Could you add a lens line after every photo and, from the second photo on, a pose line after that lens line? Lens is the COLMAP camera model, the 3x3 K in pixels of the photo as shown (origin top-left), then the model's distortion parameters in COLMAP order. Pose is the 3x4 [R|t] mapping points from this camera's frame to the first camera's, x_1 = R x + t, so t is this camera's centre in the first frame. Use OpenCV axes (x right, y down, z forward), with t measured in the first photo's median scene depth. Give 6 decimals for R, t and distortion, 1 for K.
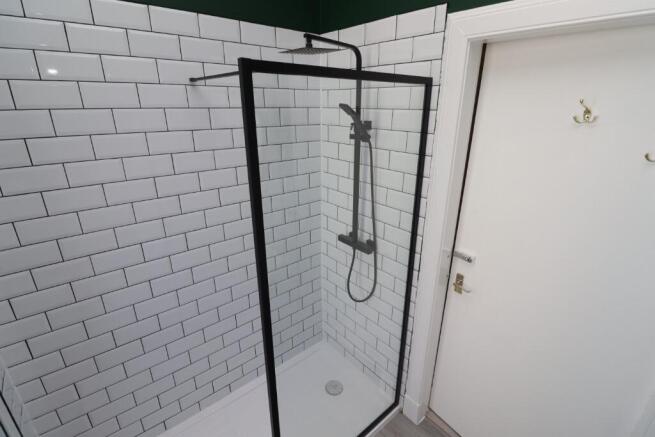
lens RADIAL K [[307.6, 0, 333.3], [0, 307.6, 216.6], [0, 0, 1]] dist [-0.010355, -0.005881]
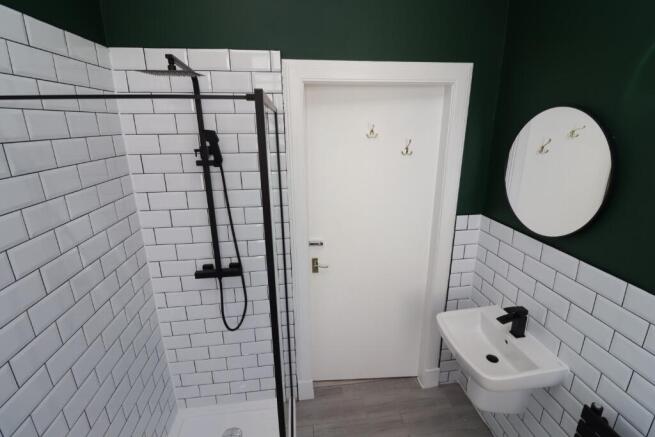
lens RADIAL K [[307.6, 0, 332.8], [0, 307.6, 215.6], [0, 0, 1]] dist [-0.010355, -0.005881]
pose [[0.541011, -0.247759, 0.803693, -0.473509], [0.294288, 0.950977, 0.095061, -0.070779], [-0.787846, 0.185088, 0.587402, 0.139097]]
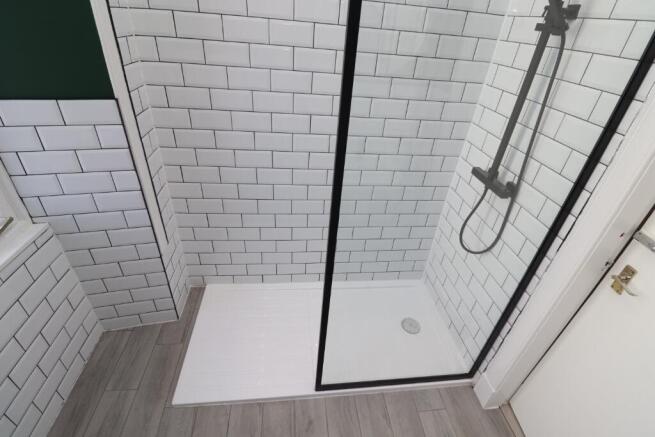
lens RADIAL K [[307.6, 0, 329.7], [0, 307.6, 215.5], [0, 0, 1]] dist [-0.010355, -0.005881]
pose [[0.830064, 0.350184, -0.434009, 0.103589], [-0.257819, 0.931068, 0.258149, 0.073893], [0.494492, -0.102385, 0.863131, 0.112942]]
